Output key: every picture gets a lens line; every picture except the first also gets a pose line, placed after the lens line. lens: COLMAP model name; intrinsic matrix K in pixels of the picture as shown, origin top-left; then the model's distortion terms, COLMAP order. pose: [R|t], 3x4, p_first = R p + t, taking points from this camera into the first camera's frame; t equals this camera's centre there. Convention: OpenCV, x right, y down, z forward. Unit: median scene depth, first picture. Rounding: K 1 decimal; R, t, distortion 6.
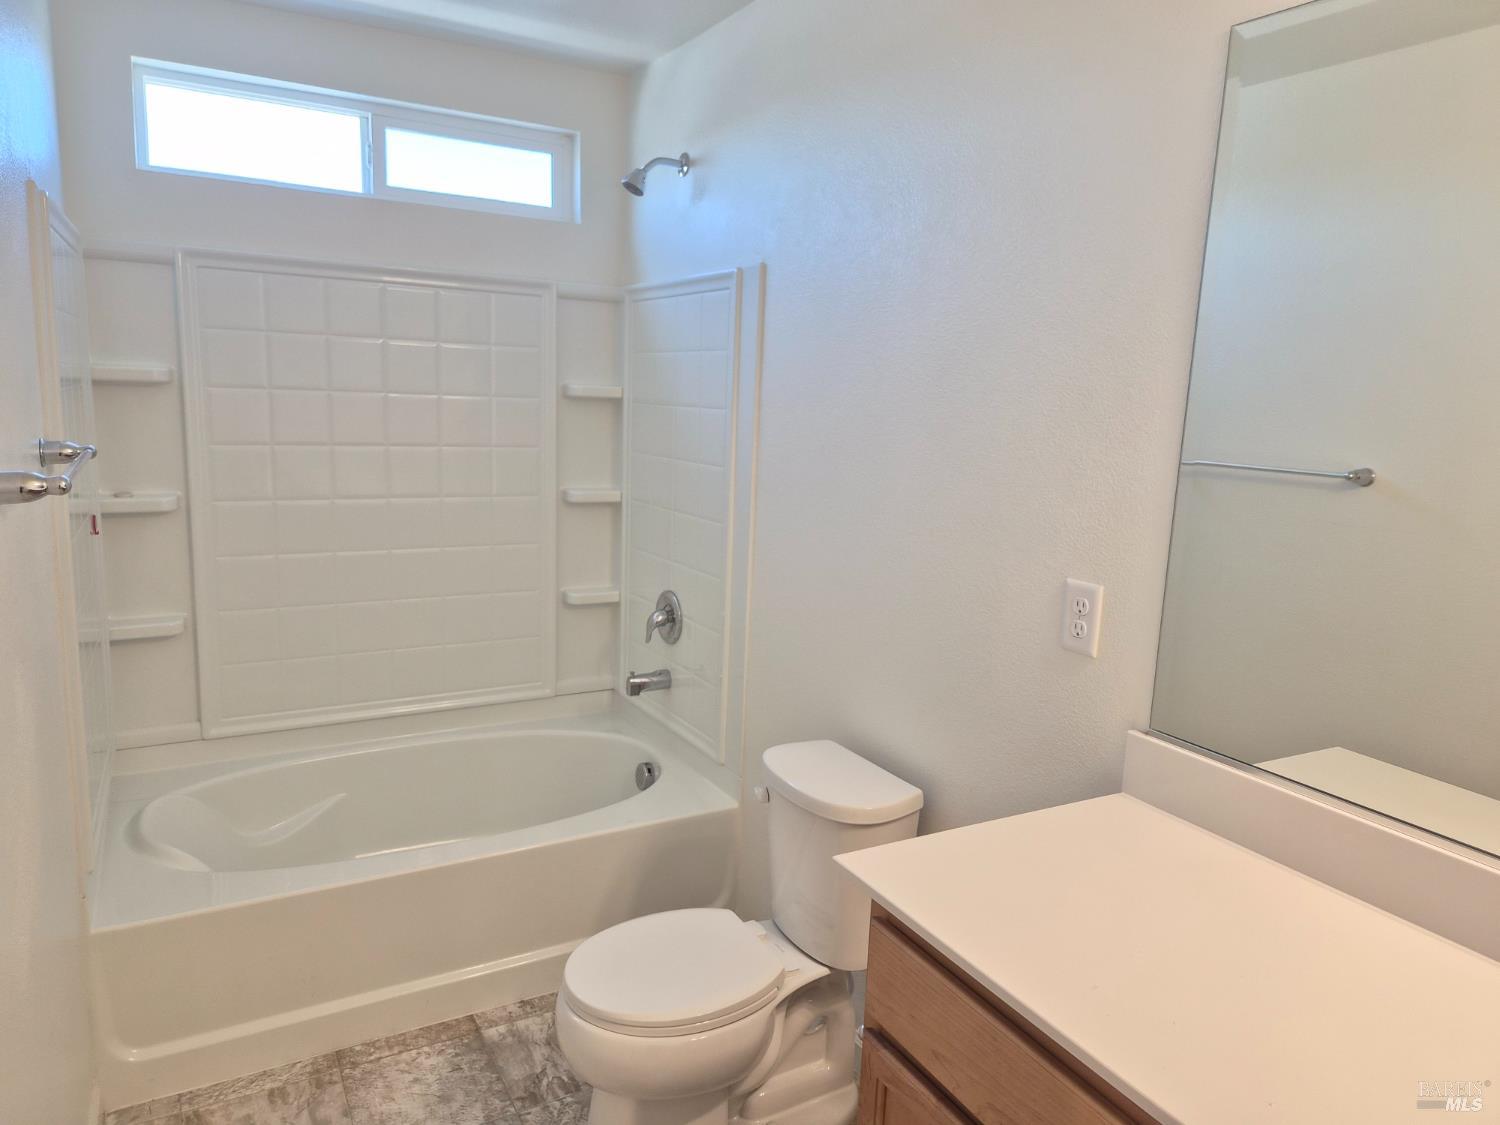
lens RADIAL K [[998.7, 0, 750.0], [0, 998.7, 562.5], [0, 0, 1]] dist [0.066011, -0.057248]
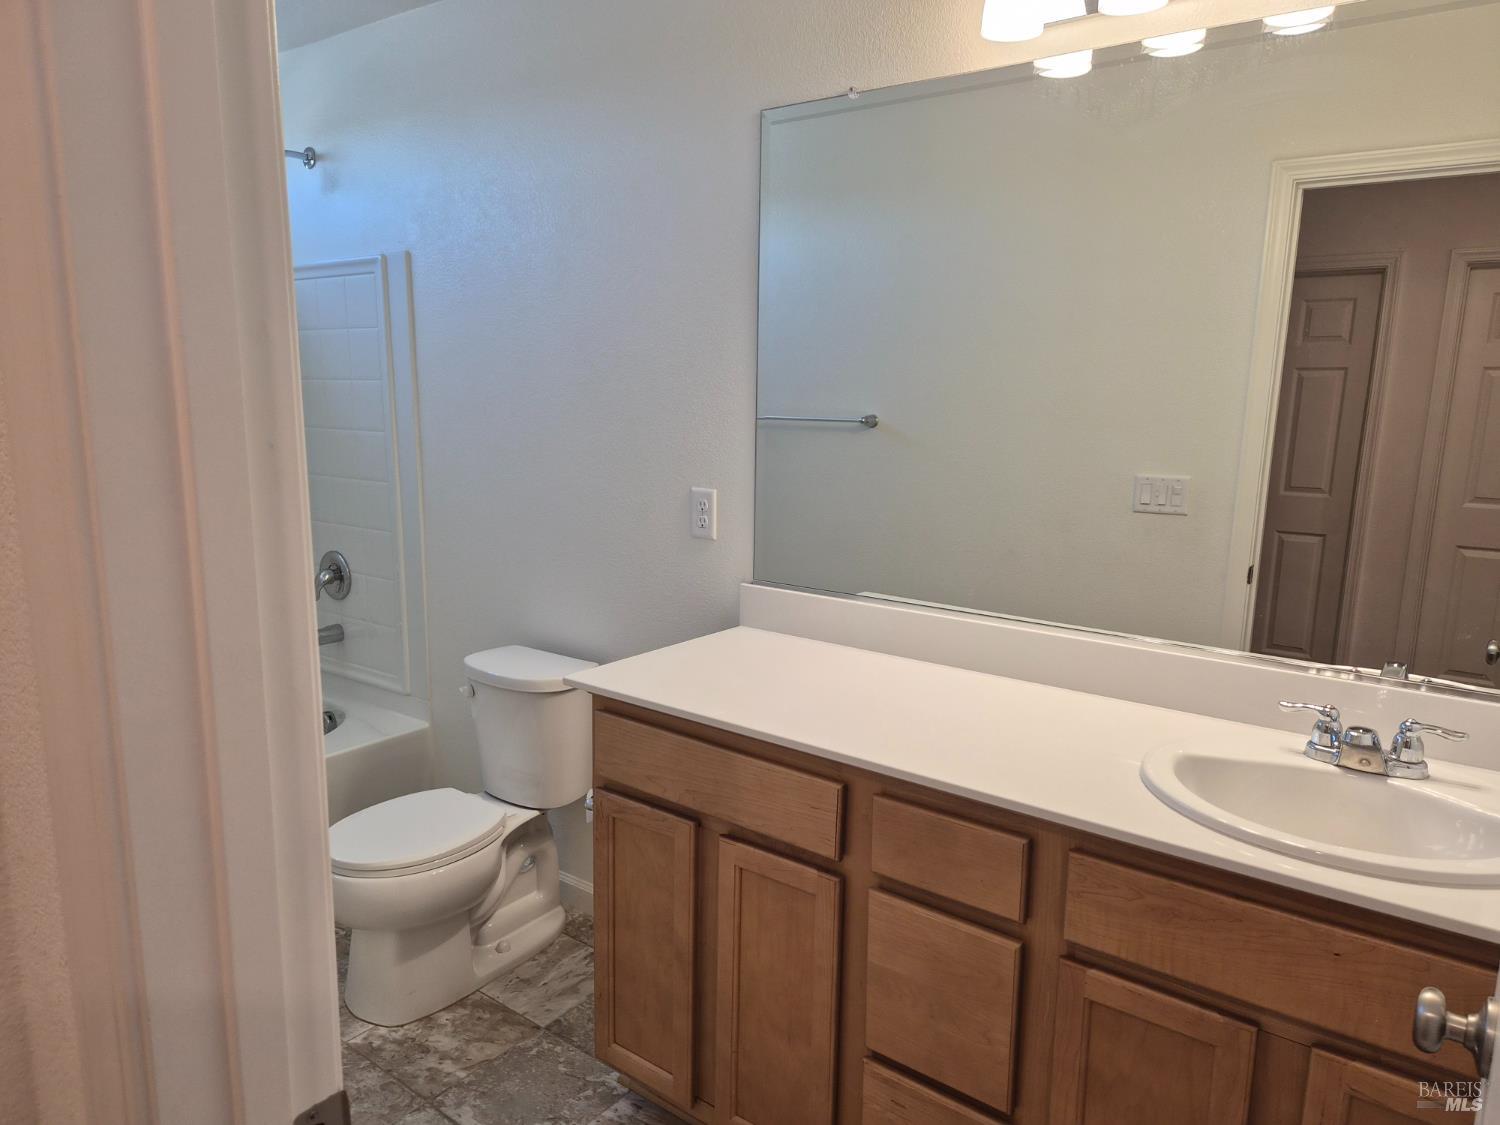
lens RADIAL K [[1012.5, 0, 749.5], [0, 1012.5, 563.8], [0, 0, 1]] dist [-0.061633, 0.000252]
pose [[0.921038, -0.091500, 0.378572, -0.120345], [0.082546, 0.995790, 0.039854, 0.055607], [-0.380625, -0.005457, 0.924713, -0.264245]]
